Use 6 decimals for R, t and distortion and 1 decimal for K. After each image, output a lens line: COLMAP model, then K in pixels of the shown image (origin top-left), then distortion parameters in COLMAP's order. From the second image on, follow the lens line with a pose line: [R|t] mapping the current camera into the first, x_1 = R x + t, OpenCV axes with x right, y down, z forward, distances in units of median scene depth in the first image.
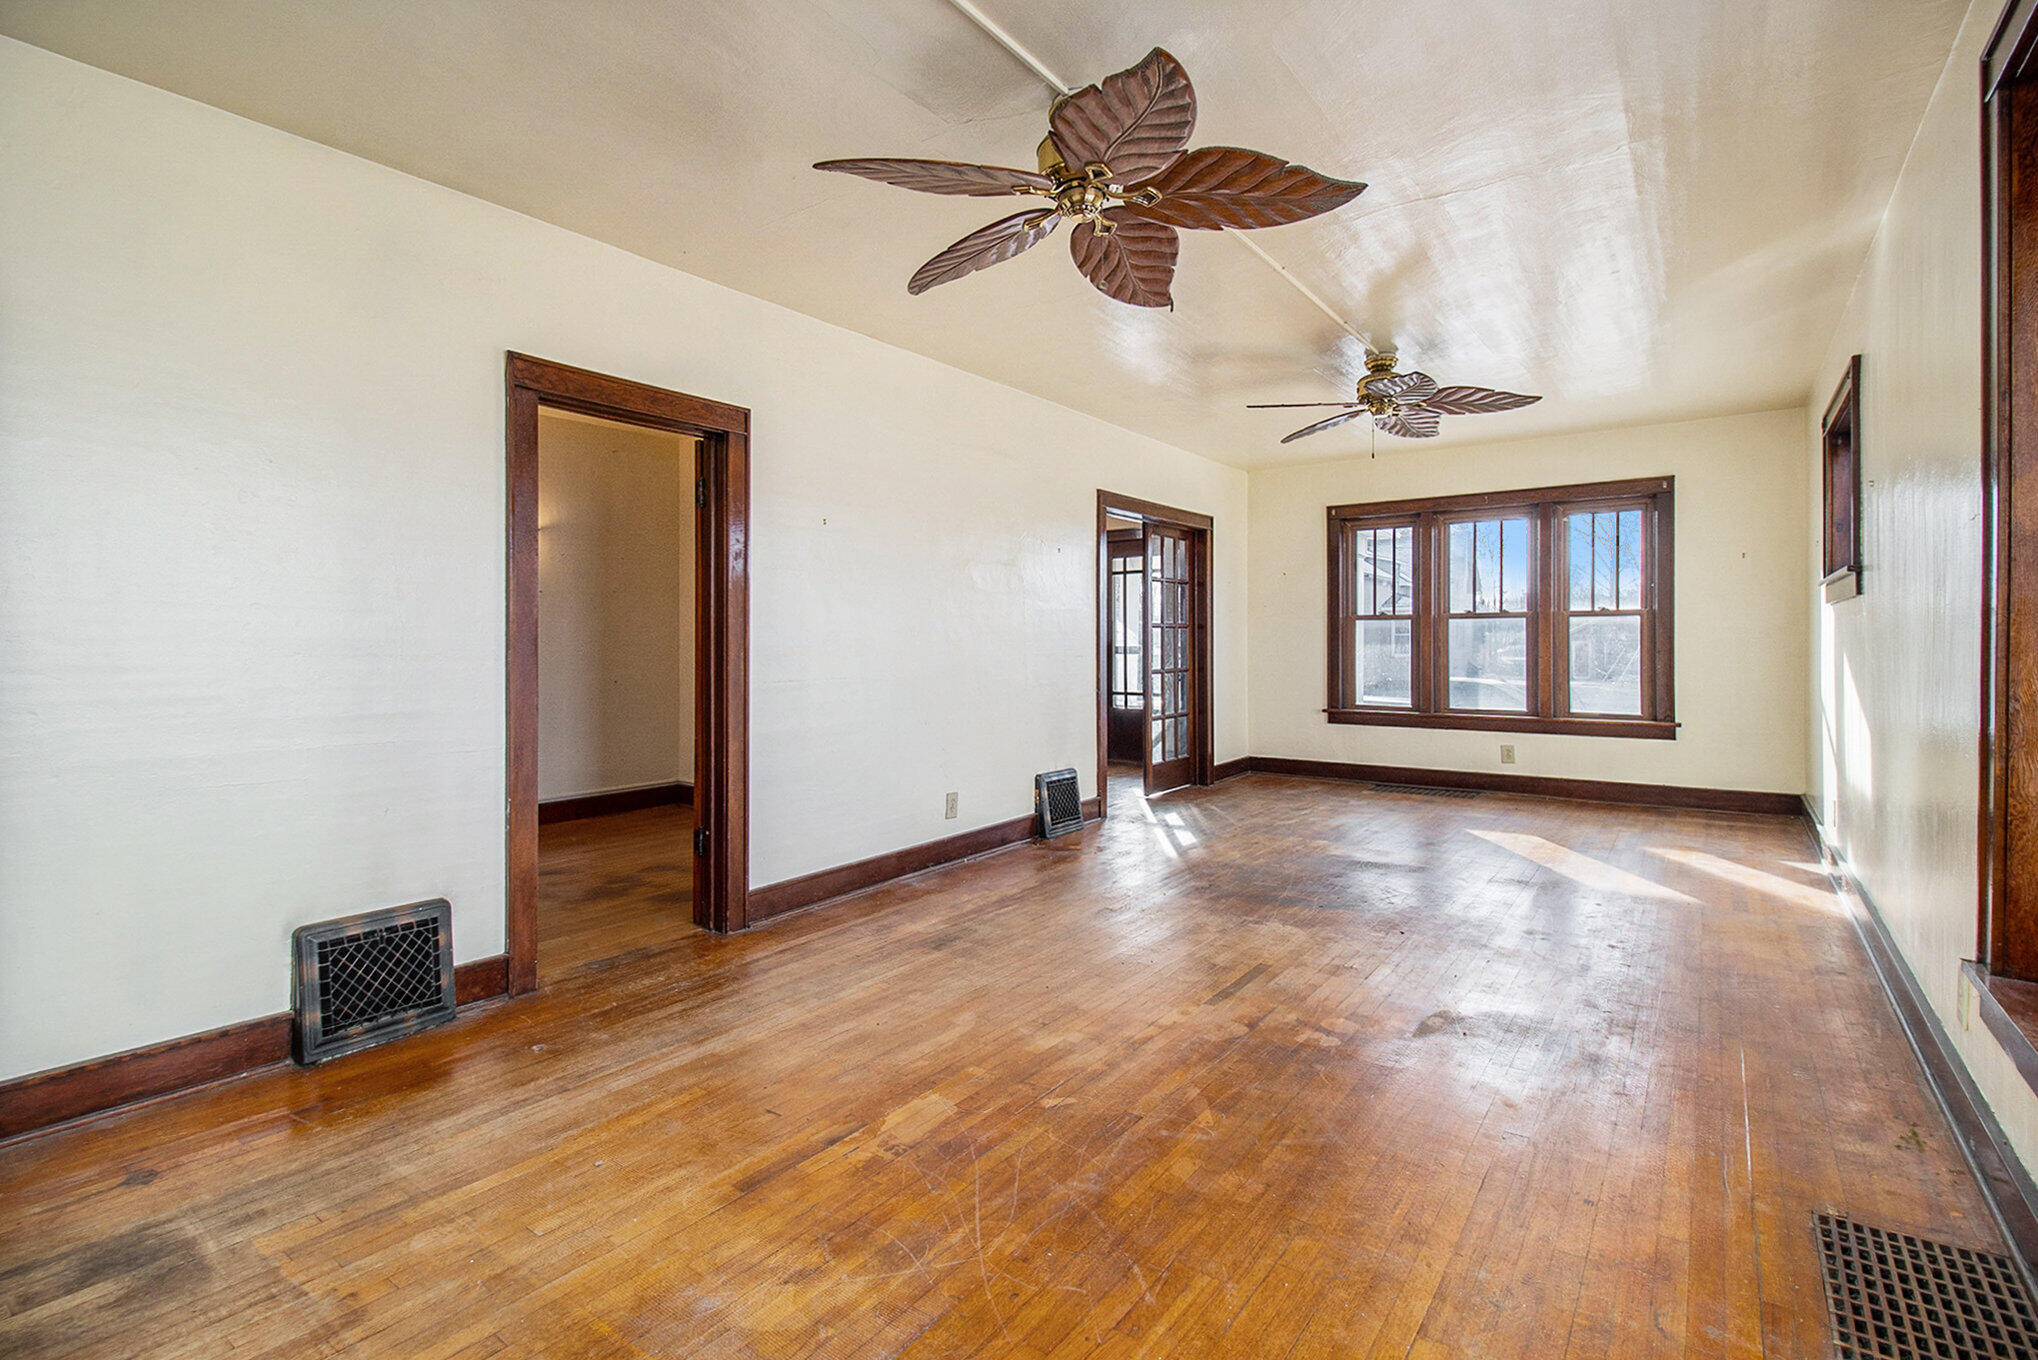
lens RADIAL K [[951.5, 0, 1017.8], [0, 951.5, 646.9], [0, 0, 1]] dist [0.004405, -0.015174]
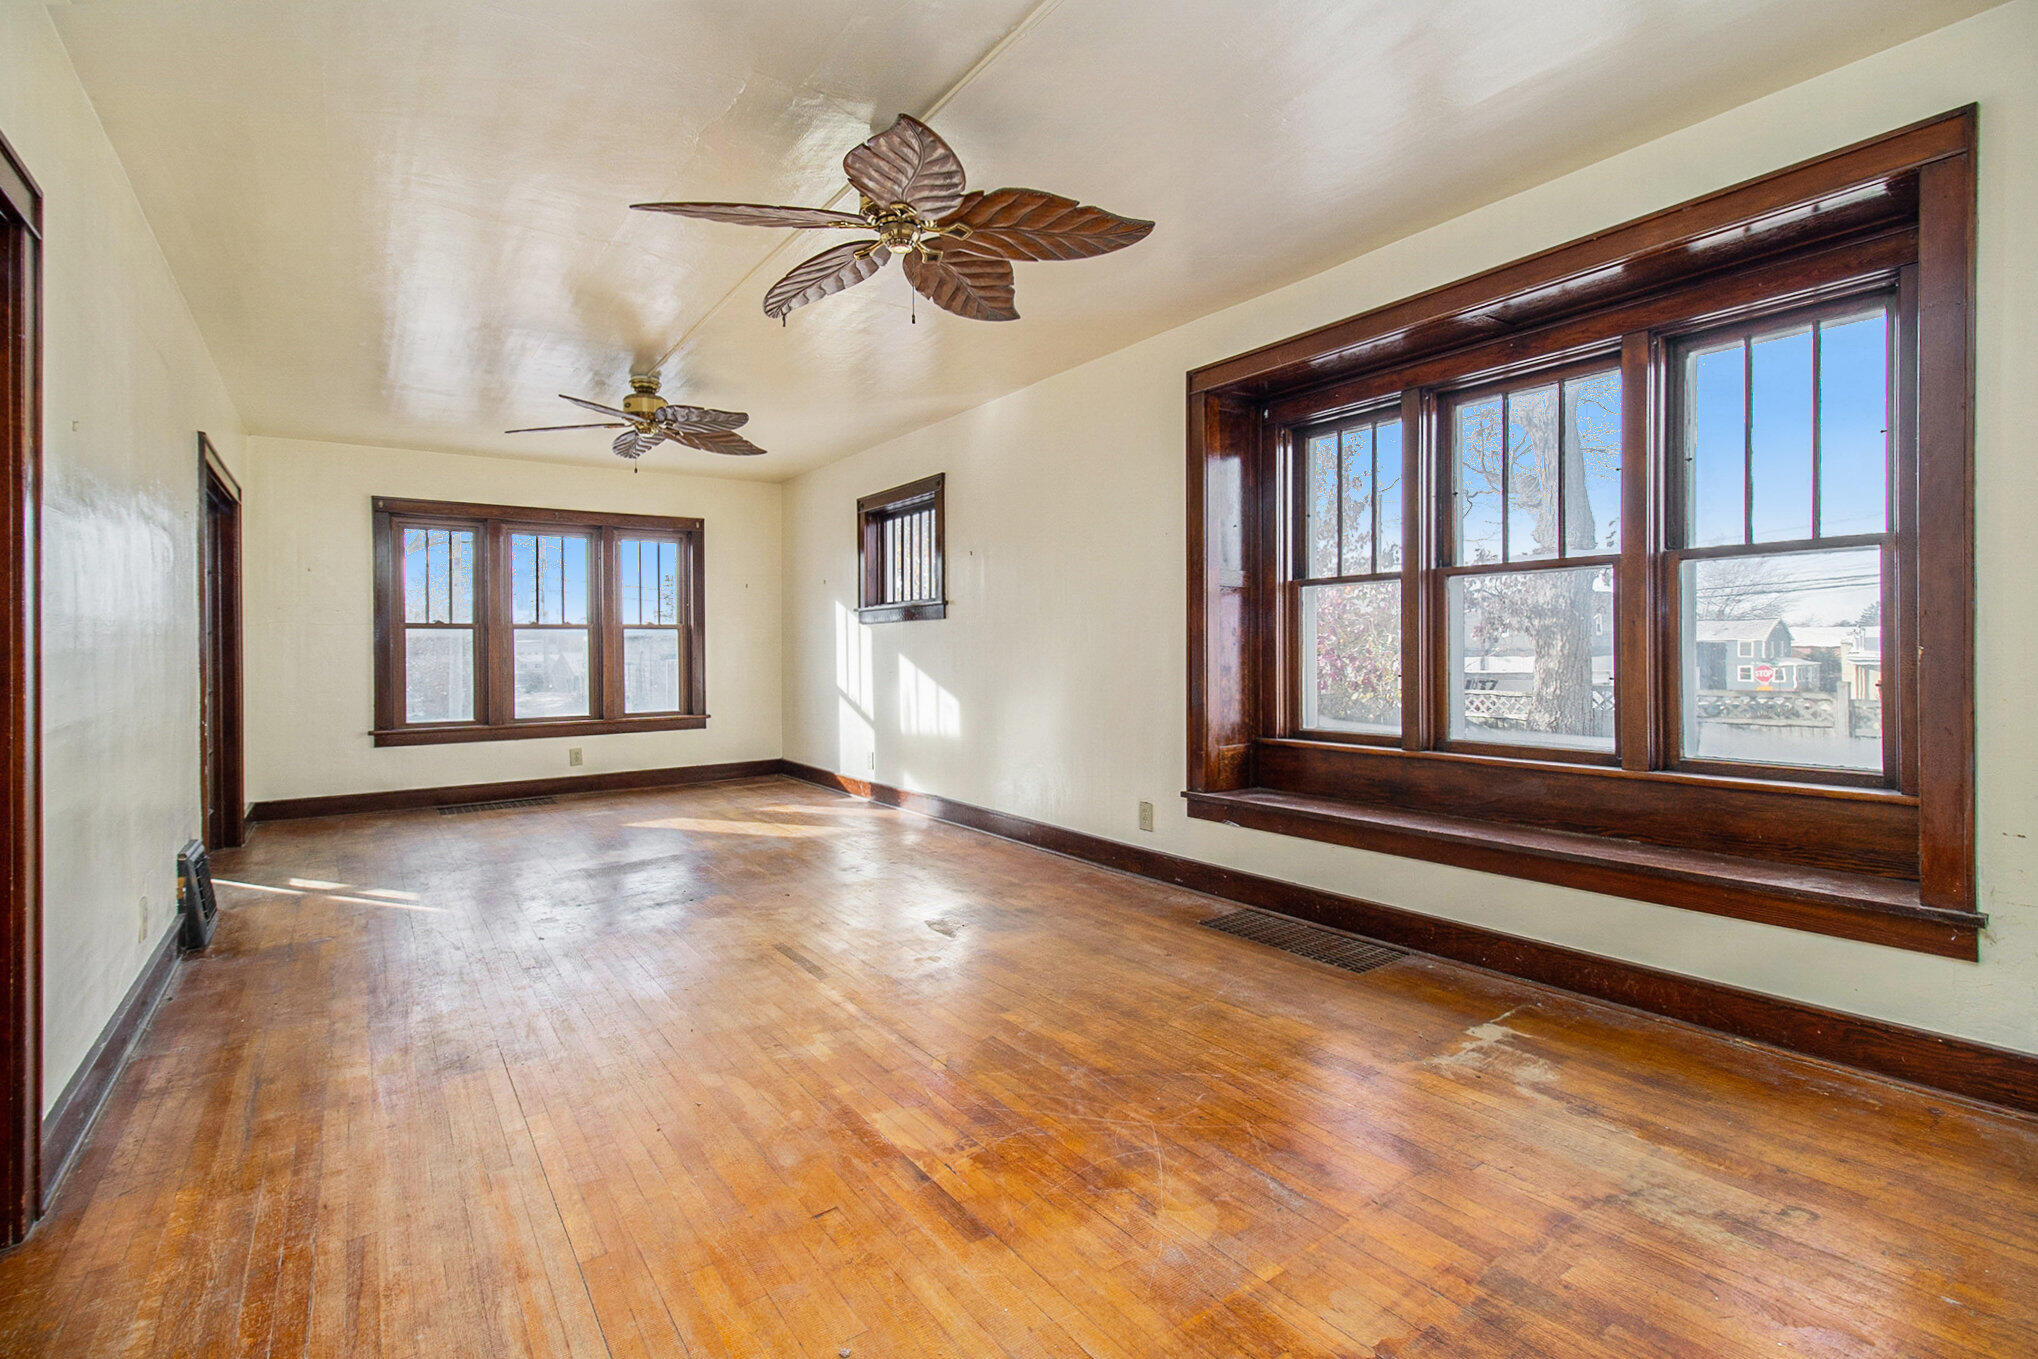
lens RADIAL K [[930.2, 0, 1021.4], [0, 930.2, 649.6], [0, 0, 1]] dist [0.004837, -0.001002]
pose [[0.325929, -0.001665, 0.945393, -0.389983], [0.012506, 0.999919, -0.002550, 0.002182], [-0.945311, 0.012654, 0.325924, 0.229606]]
